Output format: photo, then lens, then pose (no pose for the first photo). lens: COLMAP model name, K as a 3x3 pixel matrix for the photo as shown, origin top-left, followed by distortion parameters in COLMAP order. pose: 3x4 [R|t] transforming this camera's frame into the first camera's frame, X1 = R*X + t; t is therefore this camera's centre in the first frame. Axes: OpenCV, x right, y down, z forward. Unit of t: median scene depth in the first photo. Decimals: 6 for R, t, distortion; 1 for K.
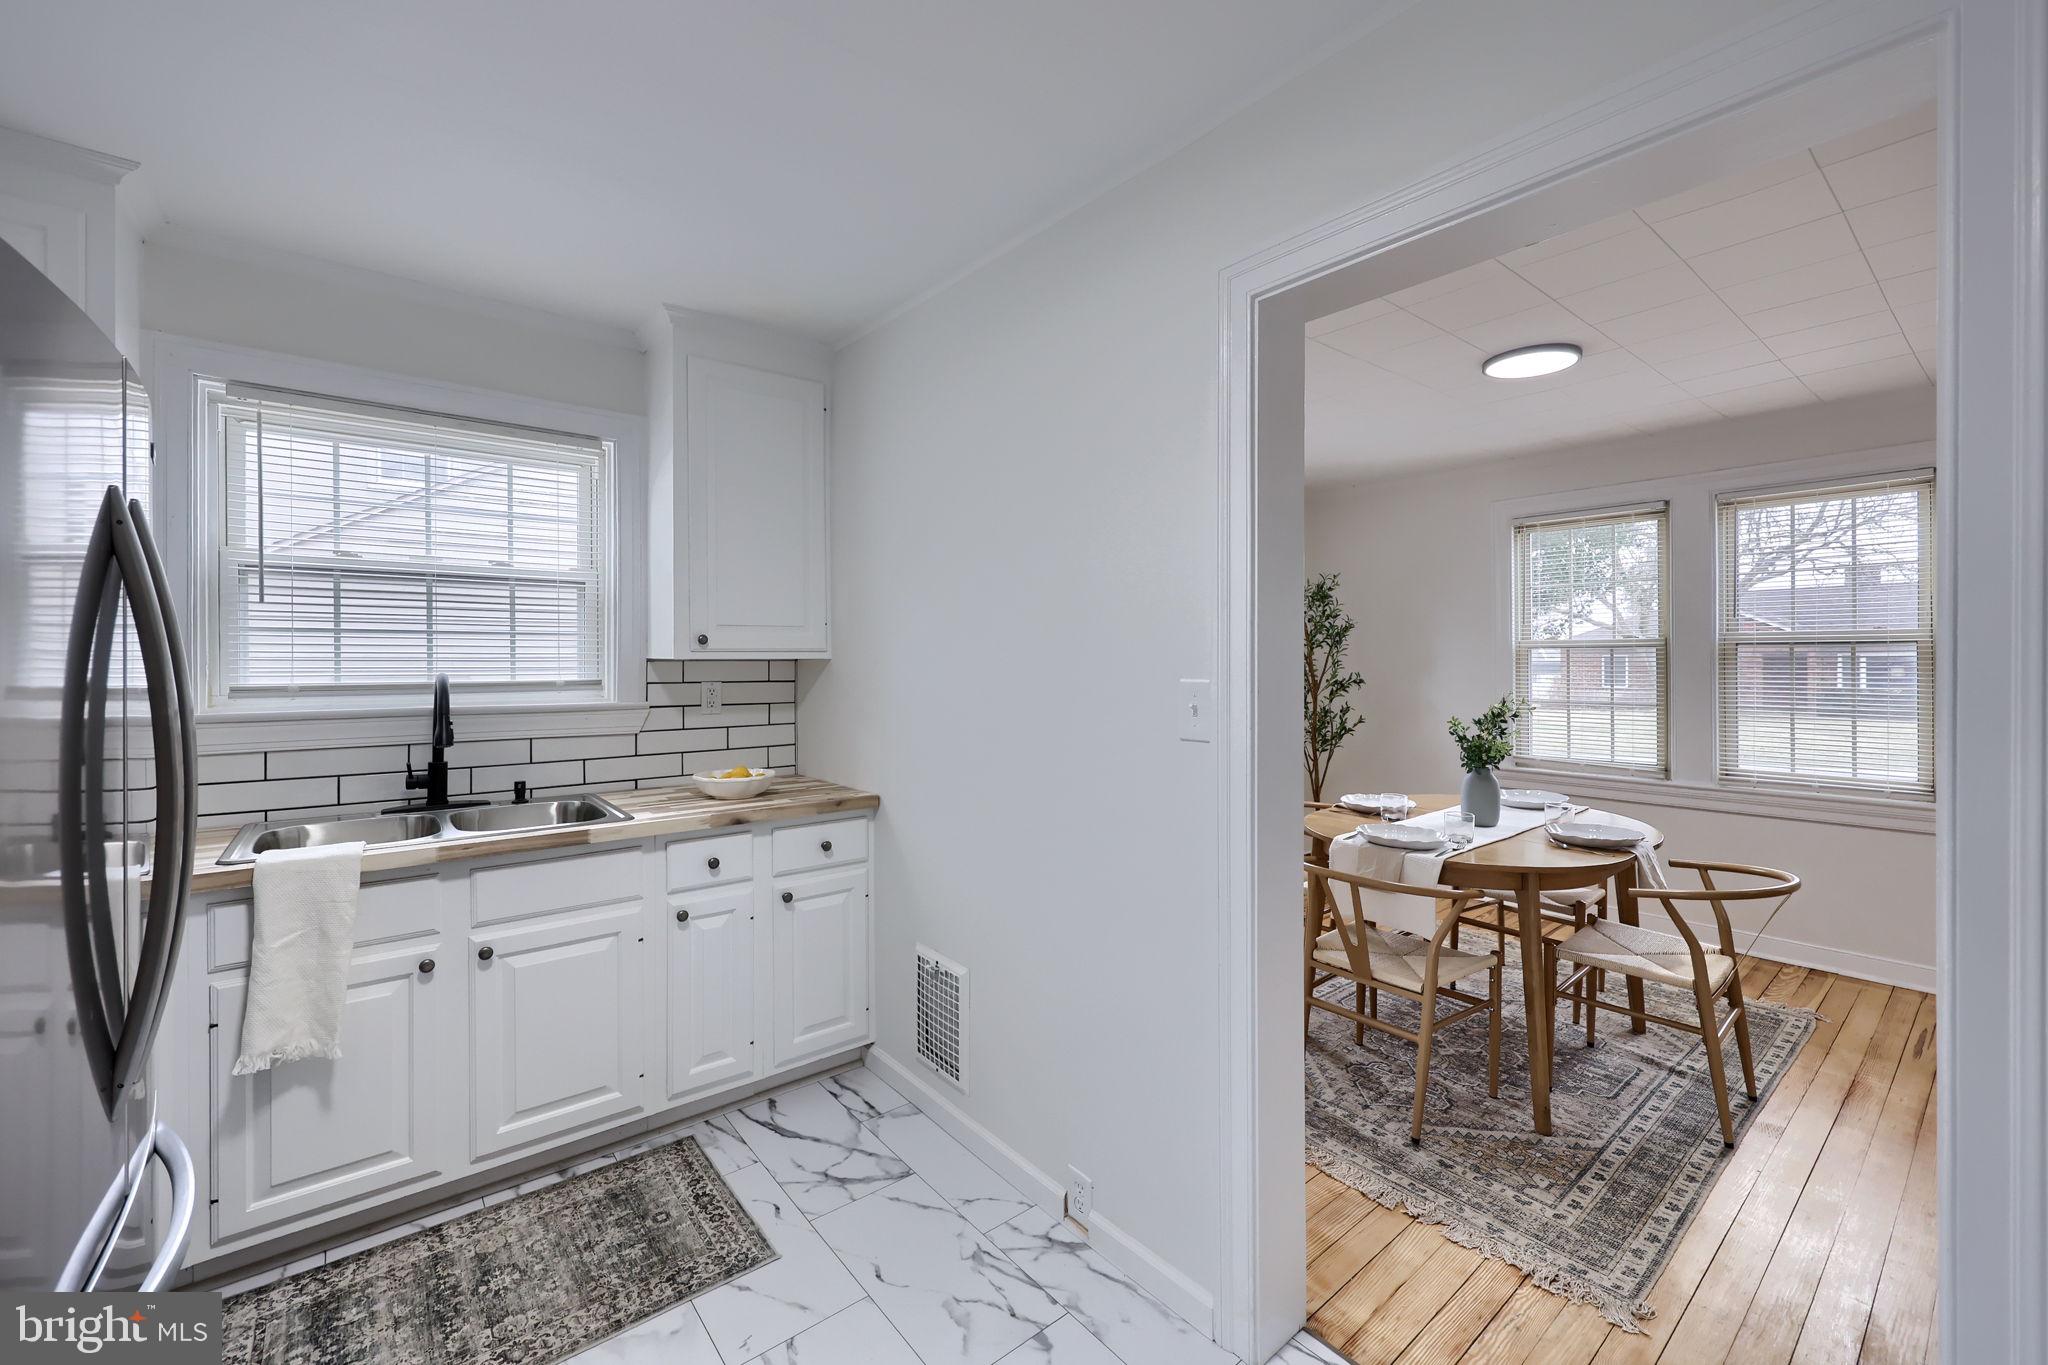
lens RADIAL K [[859.4, 0, 1026.3], [0, 859.4, 671.6], [0, 0, 1]] dist [-0.000676, -0.000137]
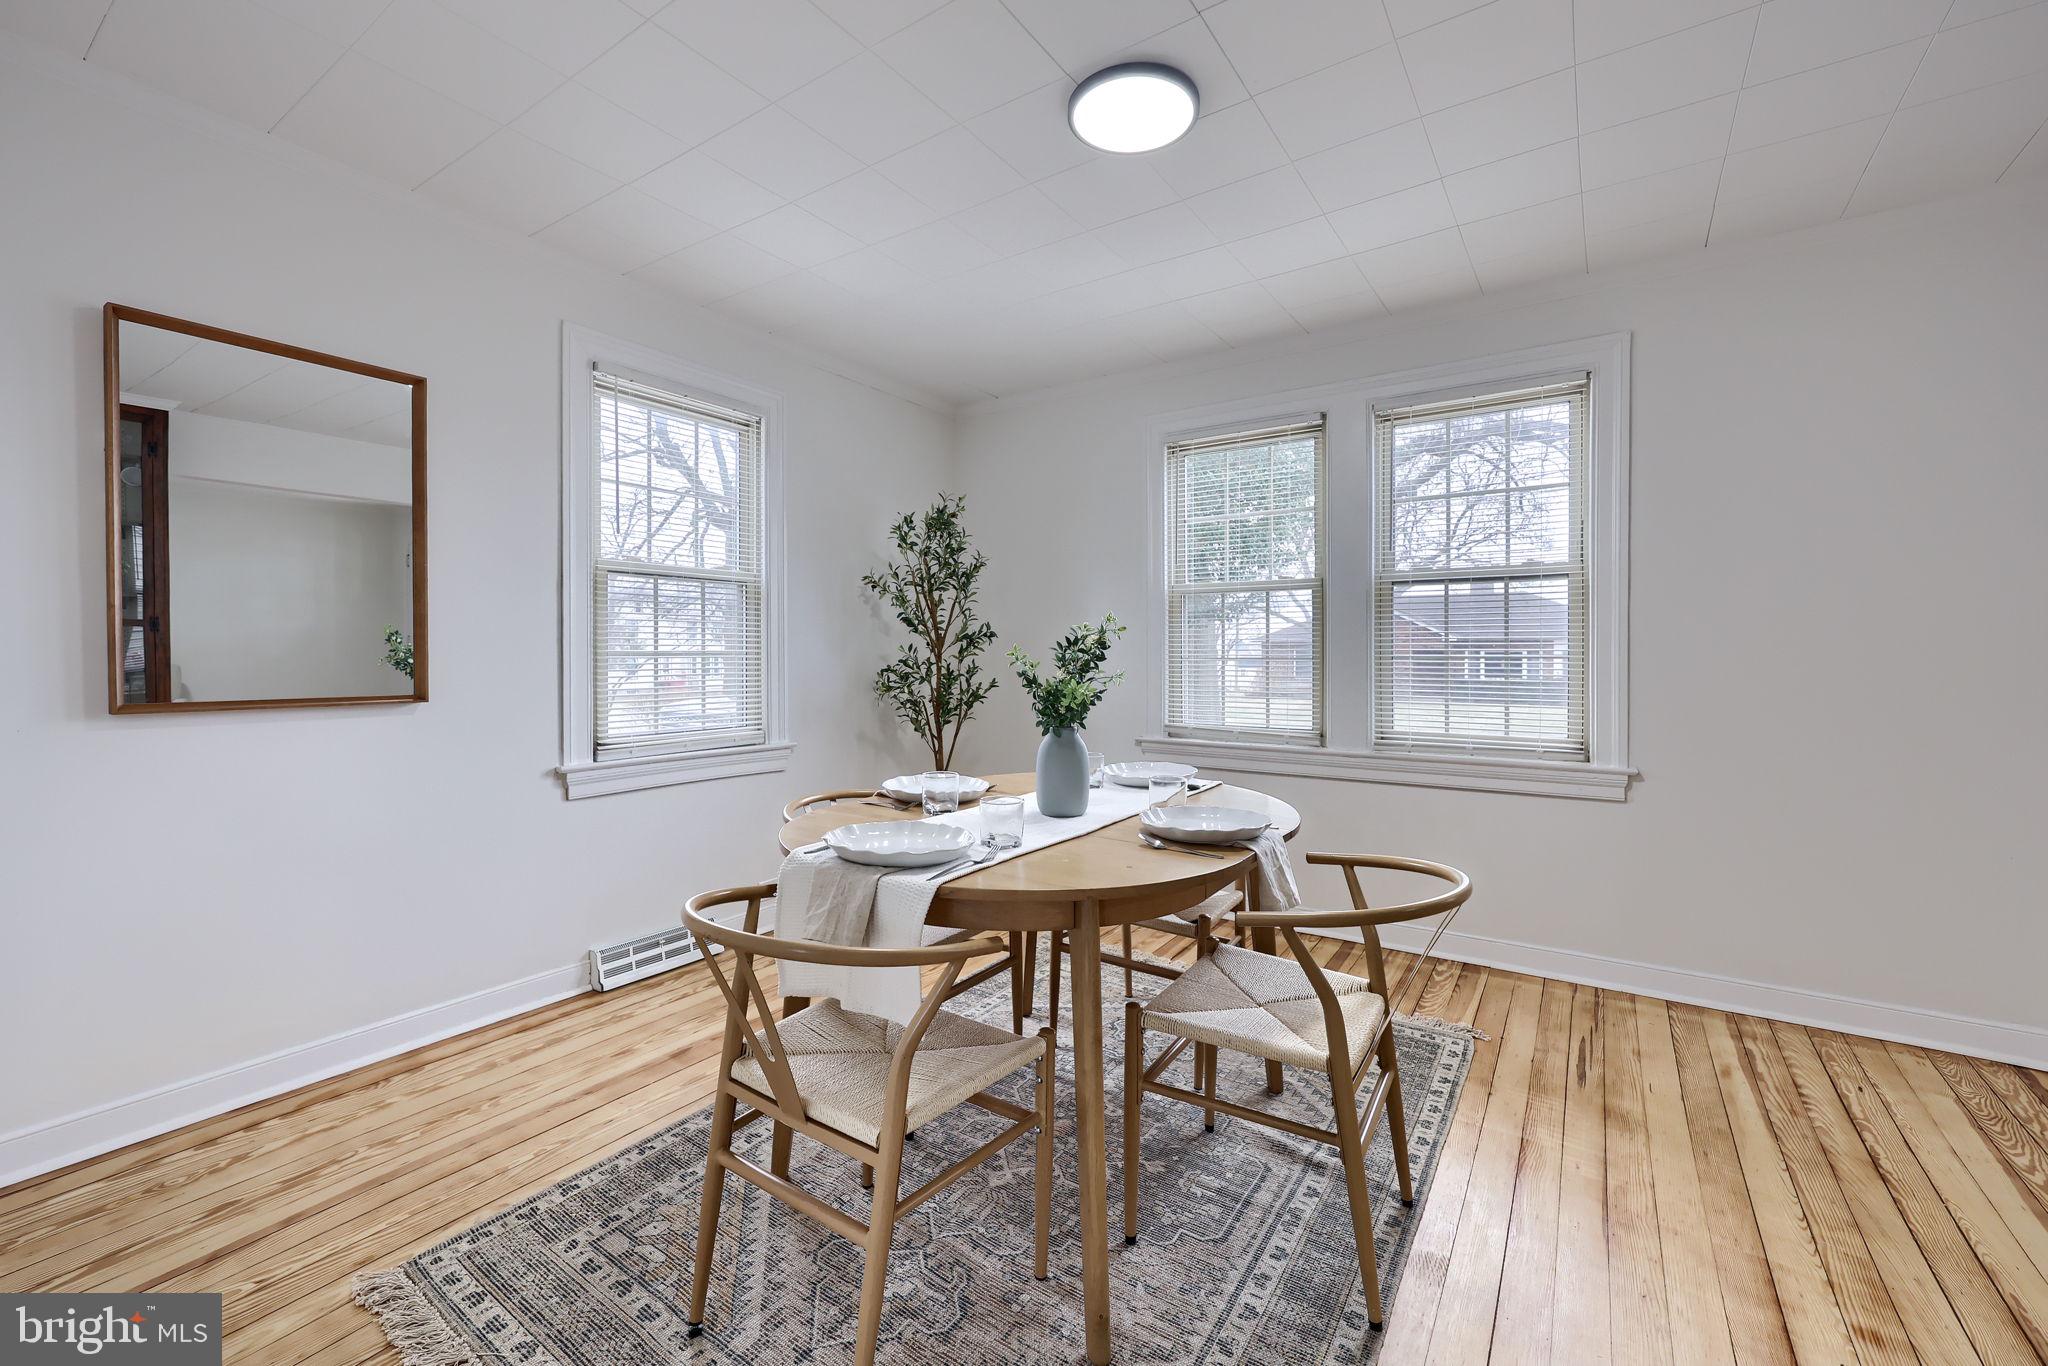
lens RADIAL K [[859.4, 0, 1026.3], [0, 859.4, 672.1], [0, 0, 1]] dist [-0.000676, -0.000137]
pose [[0.959359, -0.000004, 0.282187, 0.318933], [-0.001901, 0.999977, 0.006477, 0.065886], [-0.282181, -0.006750, 0.959338, 0.381085]]
